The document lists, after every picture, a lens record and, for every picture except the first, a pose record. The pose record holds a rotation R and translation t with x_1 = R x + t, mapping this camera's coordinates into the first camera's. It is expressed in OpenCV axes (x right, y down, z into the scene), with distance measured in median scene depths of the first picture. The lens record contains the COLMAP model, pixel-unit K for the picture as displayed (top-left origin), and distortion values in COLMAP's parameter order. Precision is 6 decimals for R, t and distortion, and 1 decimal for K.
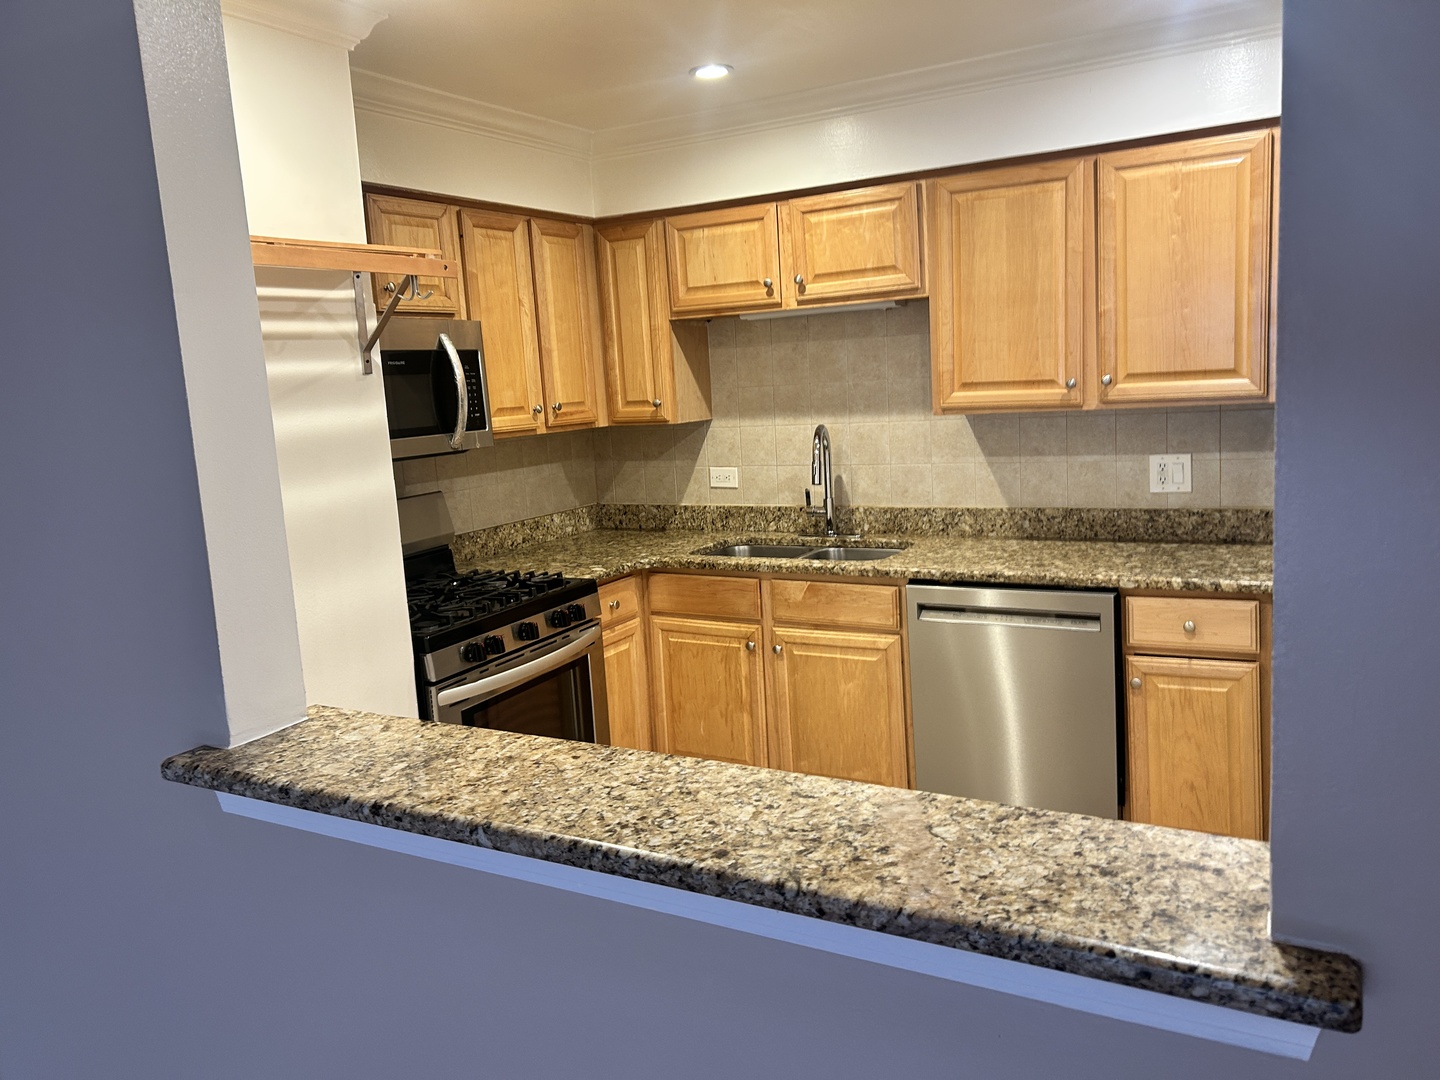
lens RADIAL K [[1079.5, 0, 677.6], [0, 1079.5, 548.9], [0, 0, 1]] dist [0.047988, -0.047782]
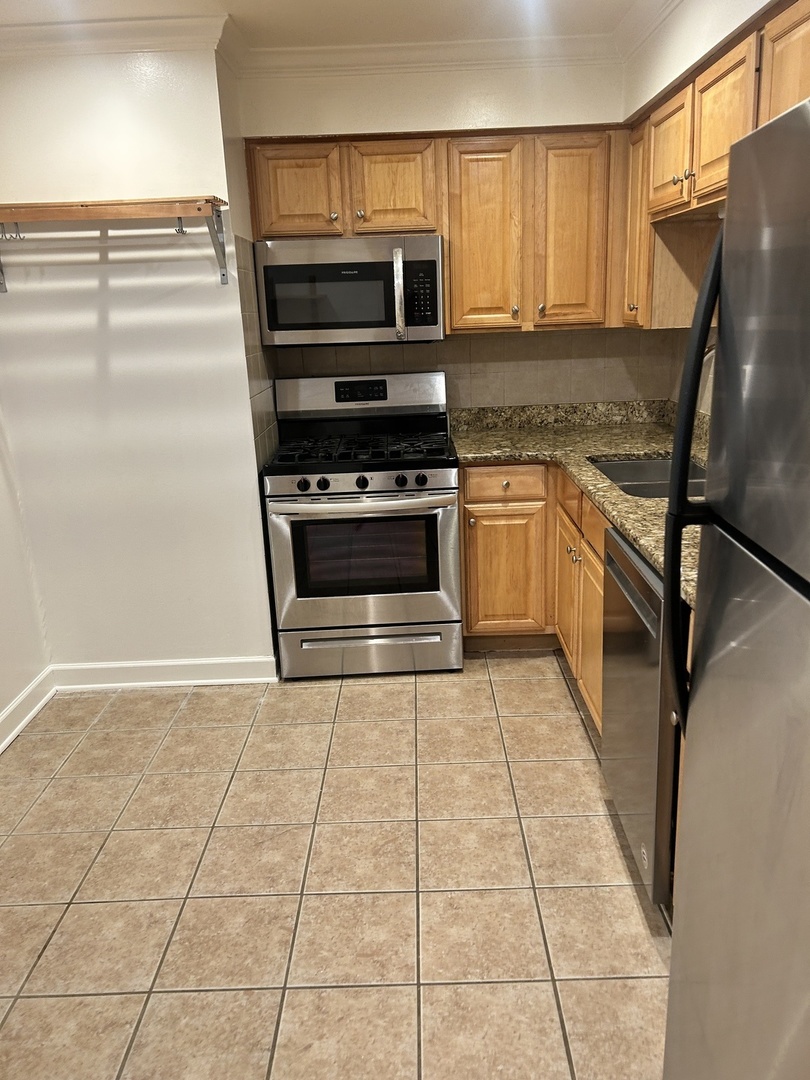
lens RADIAL K [[809.6, 0, 407.7], [0, 809.6, 547.8], [0, 0, 1]] dist [0.047988, -0.047782]
pose [[0.519501, 0.280931, -0.806967, 0.620223], [-0.128498, 0.959353, 0.251258, -0.089502], [0.844753, -0.026835, 0.534484, 0.423127]]
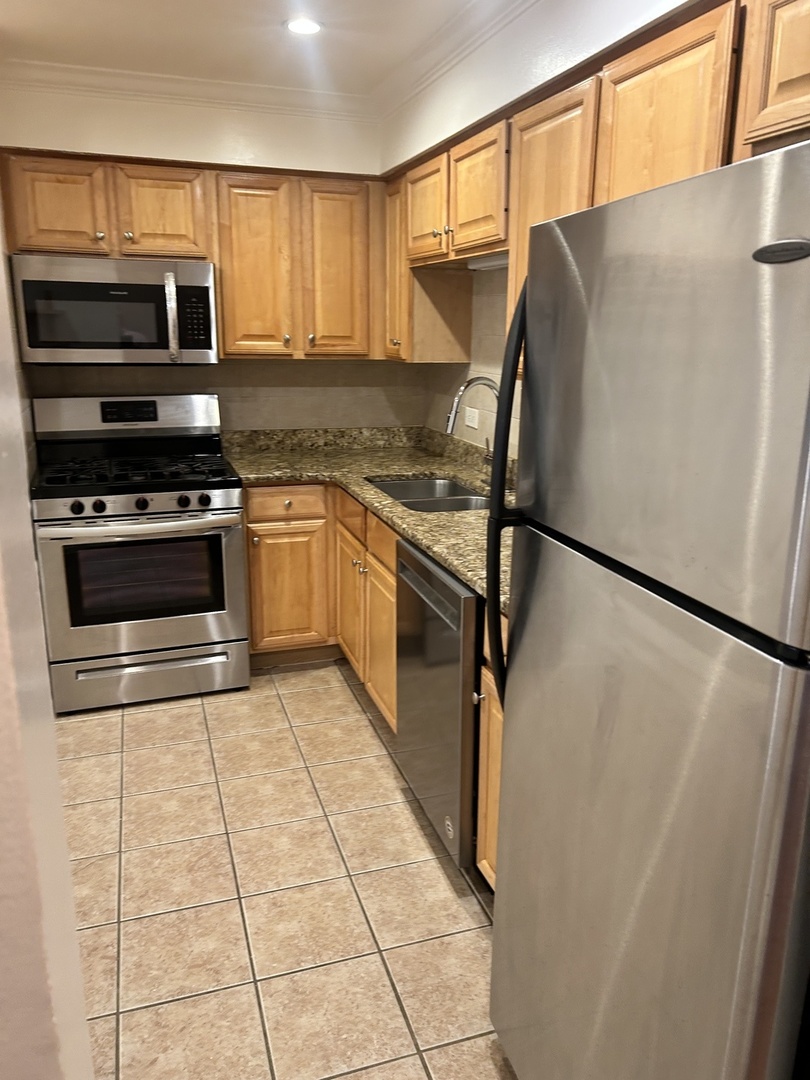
lens RADIAL K [[809.6, 0, 405.7], [0, 809.6, 546.9], [0, 0, 1]] dist [0.047988, -0.047782]
pose [[0.756705, 0.233393, -0.610676, 0.620657], [-0.158252, 0.971716, 0.175283, -0.083169], [0.634314, -0.035997, 0.772237, 0.358714]]
